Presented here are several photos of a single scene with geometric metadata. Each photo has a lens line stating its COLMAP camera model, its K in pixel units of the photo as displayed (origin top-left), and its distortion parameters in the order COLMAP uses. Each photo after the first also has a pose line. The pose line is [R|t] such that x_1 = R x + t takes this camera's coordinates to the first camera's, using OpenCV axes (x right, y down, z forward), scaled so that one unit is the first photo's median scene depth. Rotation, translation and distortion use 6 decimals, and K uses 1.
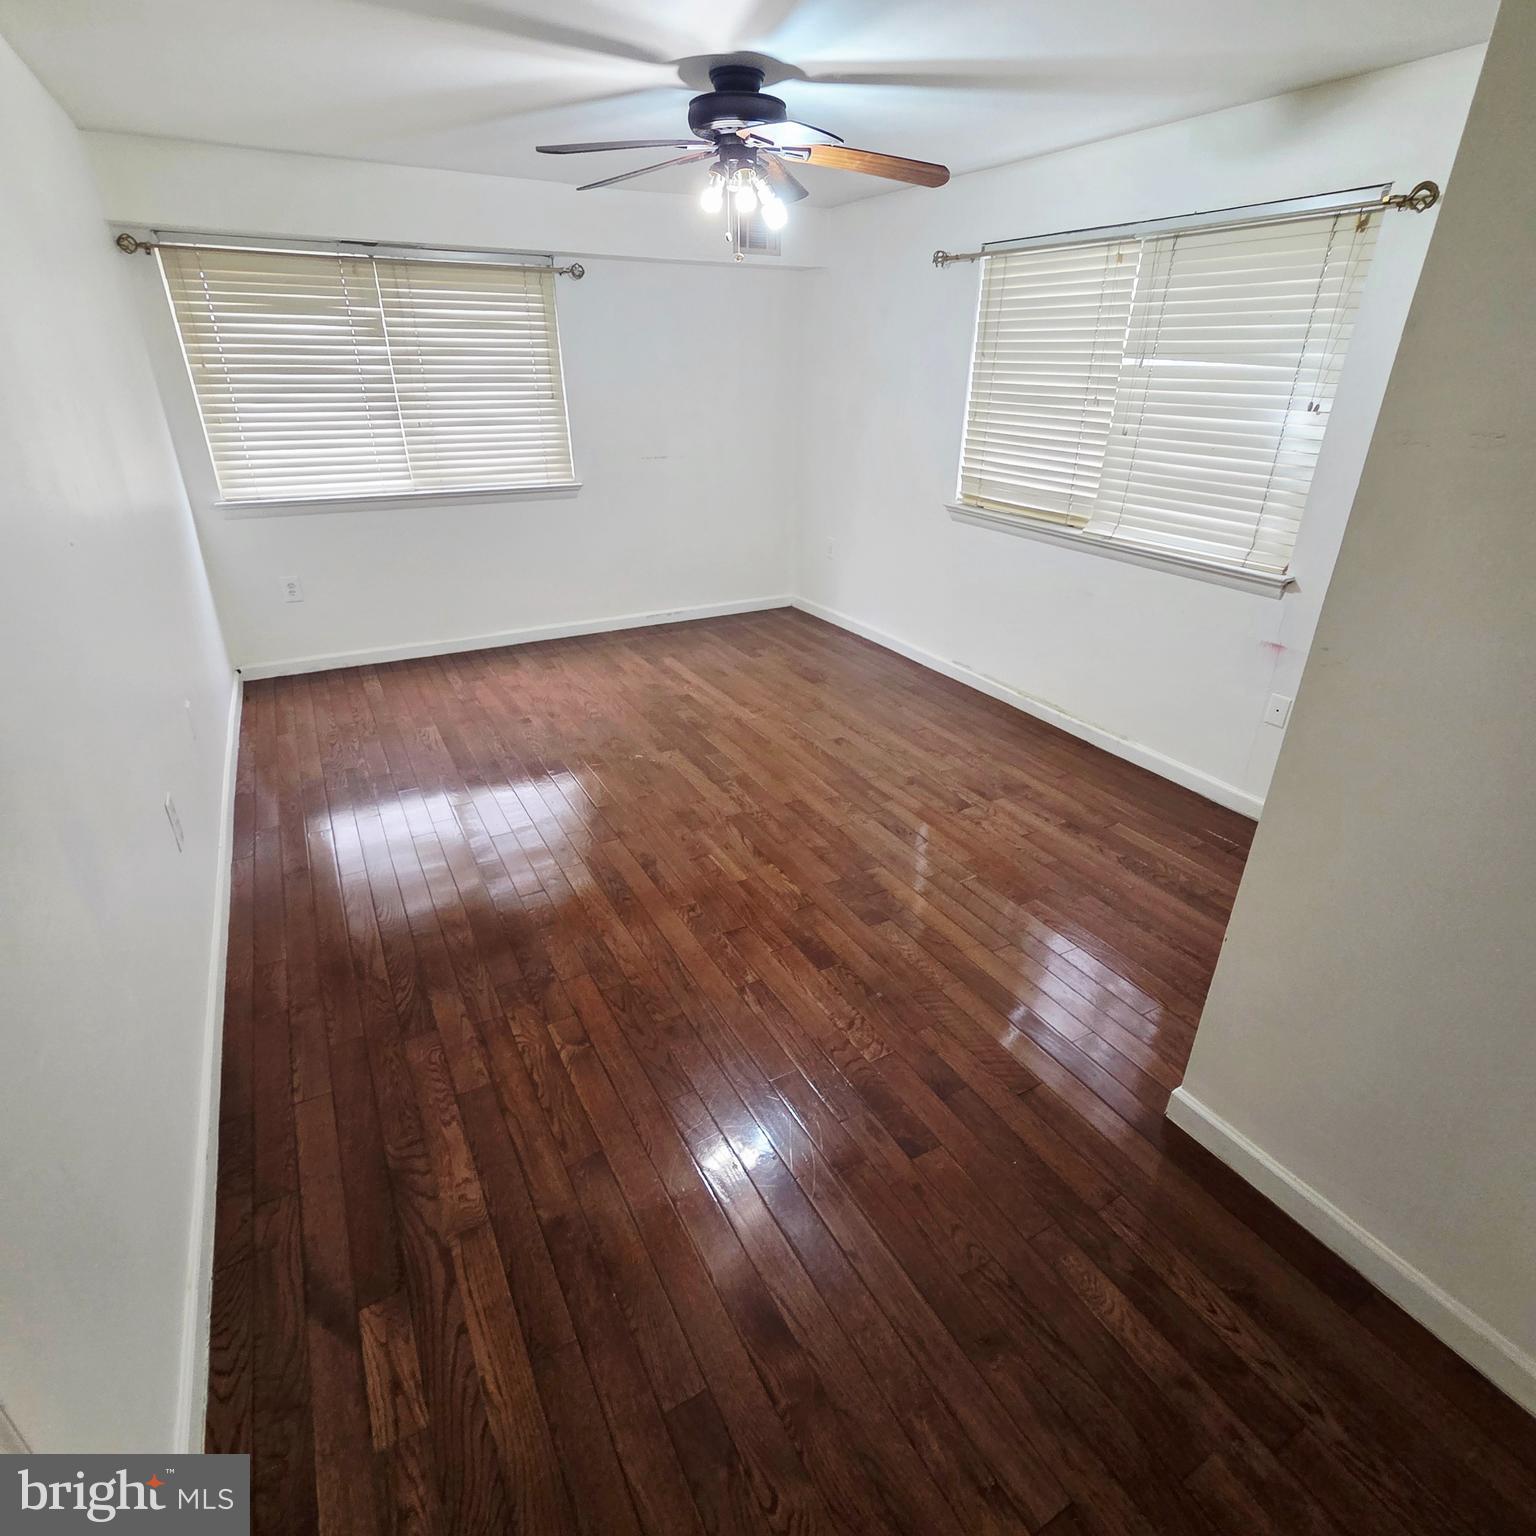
lens RADIAL K [[837.9, 0, 782.7], [0, 837.9, 748.7], [0, 0, 1]] dist [0.004528, -0.001620]
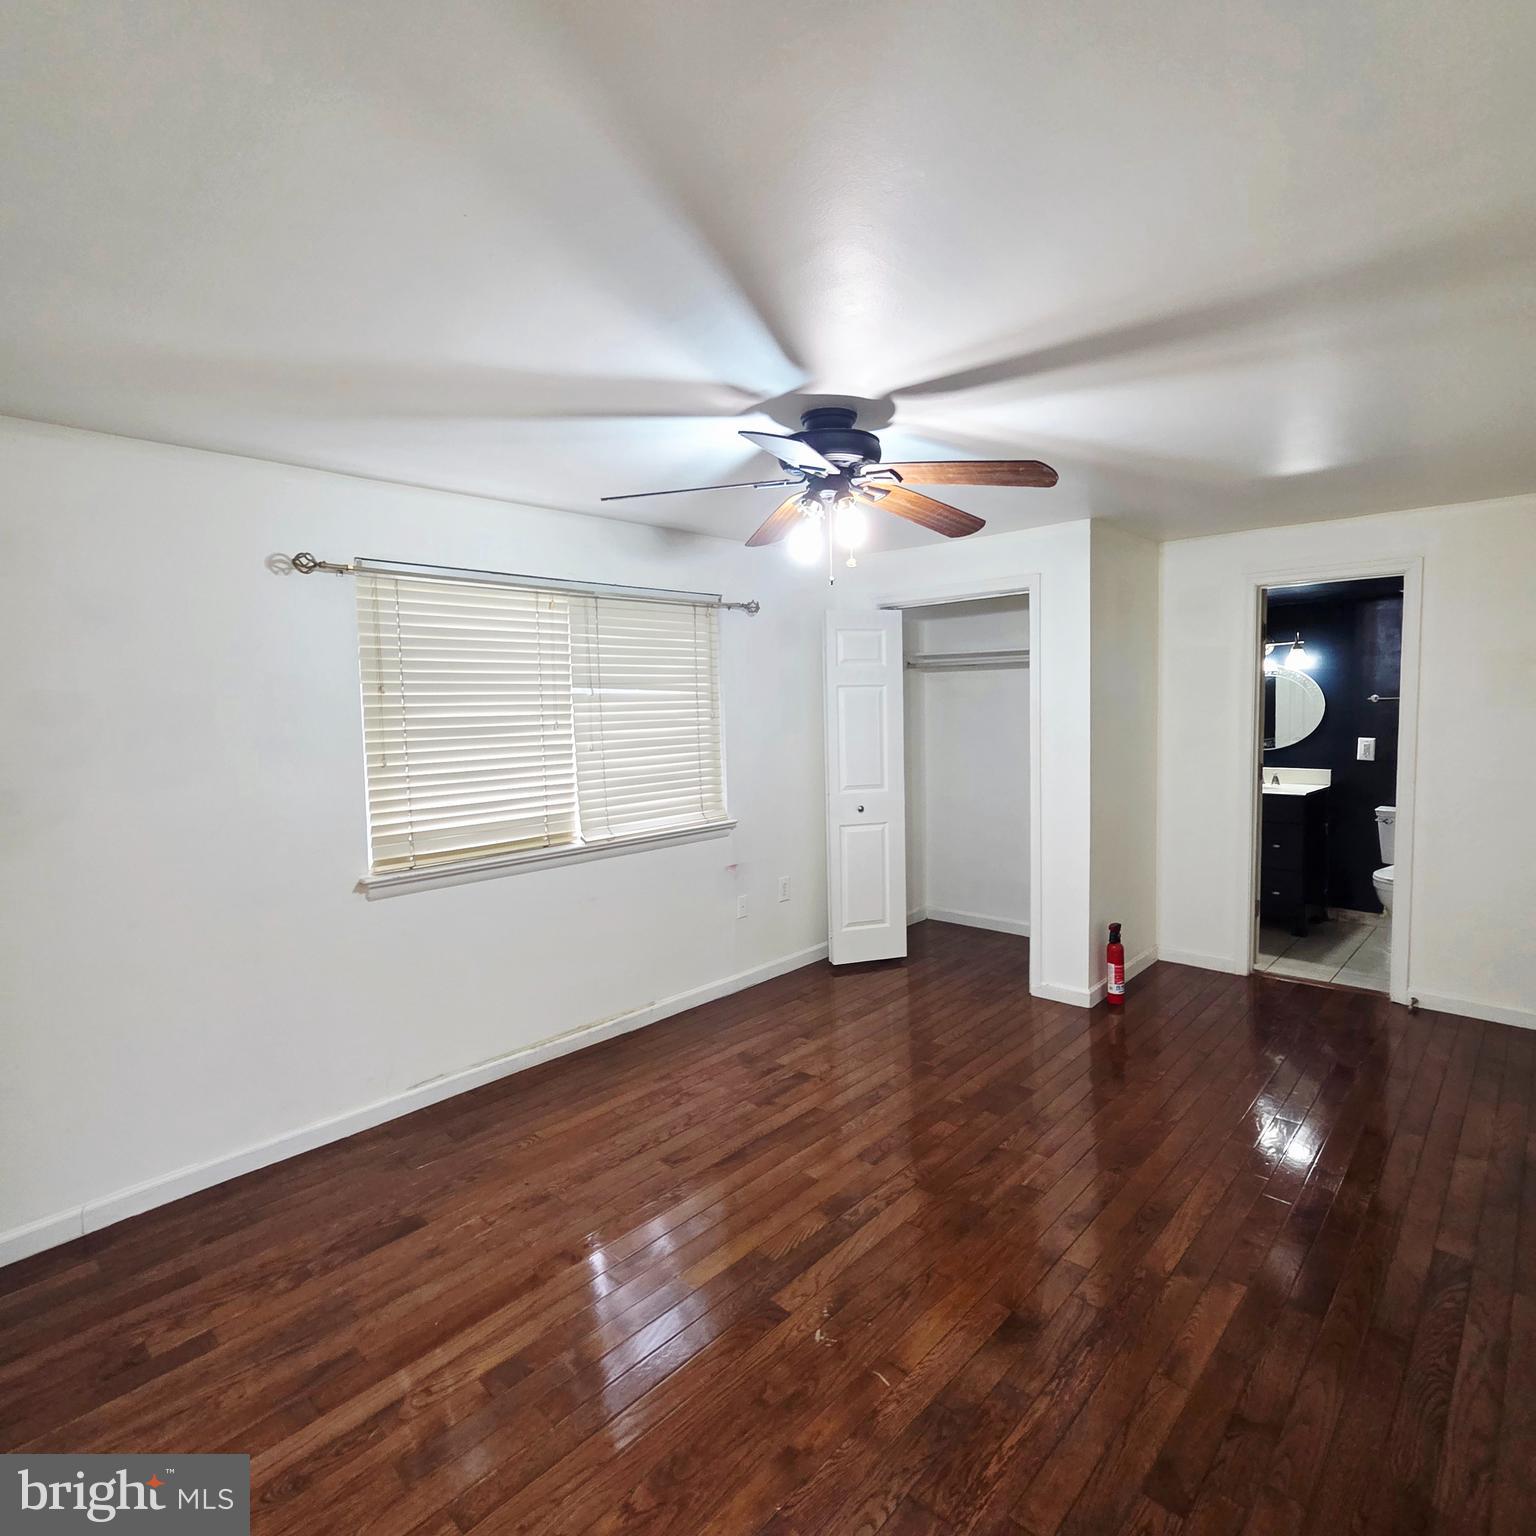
lens RADIAL K [[837.9, 0, 782.7], [0, 837.9, 748.7], [0, 0, 1]] dist [0.004528, -0.001620]
pose [[-0.293065, -0.067512, 0.953706, -0.658886], [0.416543, 0.888843, 0.190920, -0.445232], [-0.860584, 0.453212, -0.232367, 0.959064]]
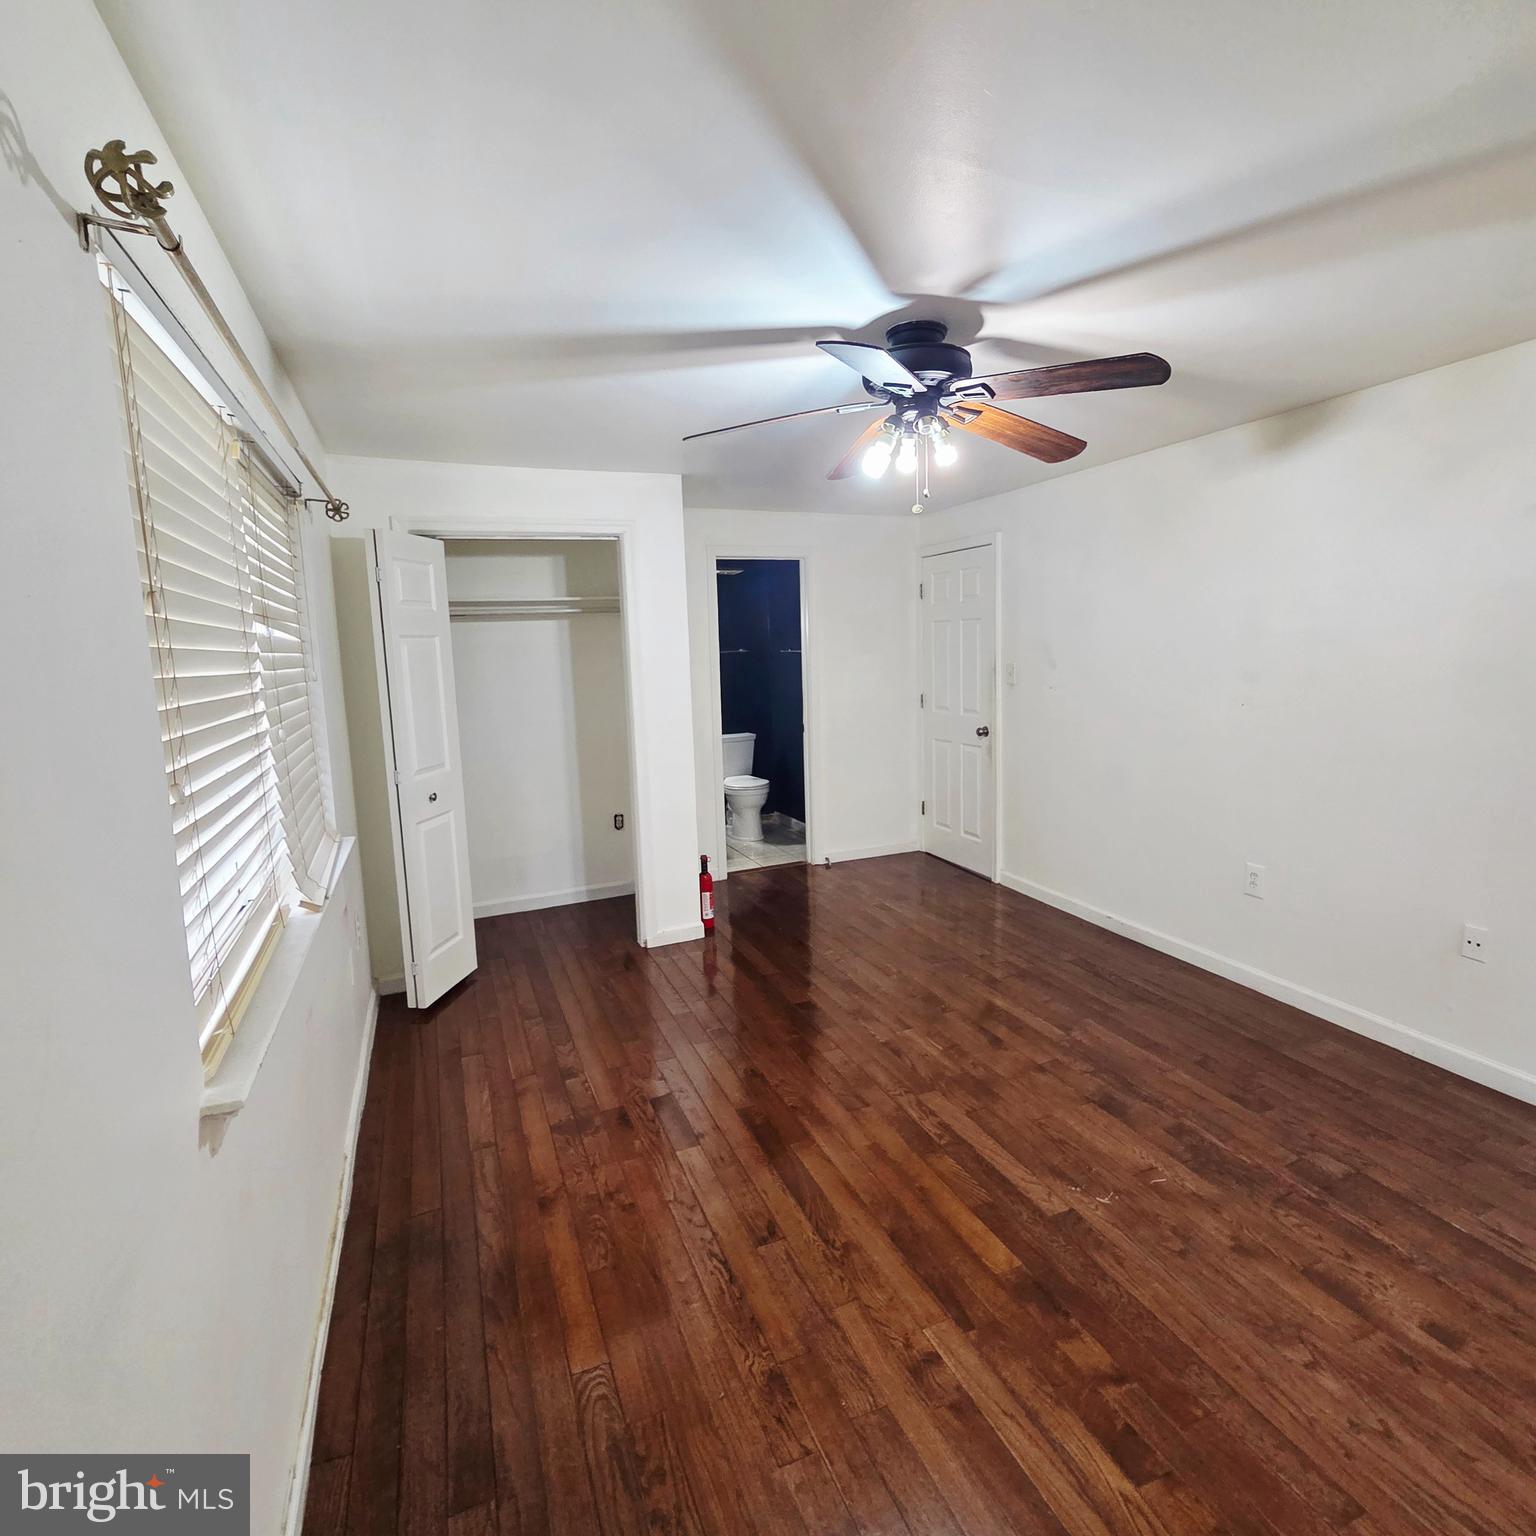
lens RADIAL K [[836.9, 0, 778.2], [0, 836.9, 751.5], [0, 0, 1]] dist [0.004538, 0.001163]
pose [[-0.992186, -0.000072, 0.124768, -0.011008], [0.066764, 0.844482, 0.531407, -0.607432], [-0.105402, 0.535584, -0.837878, 1.346966]]
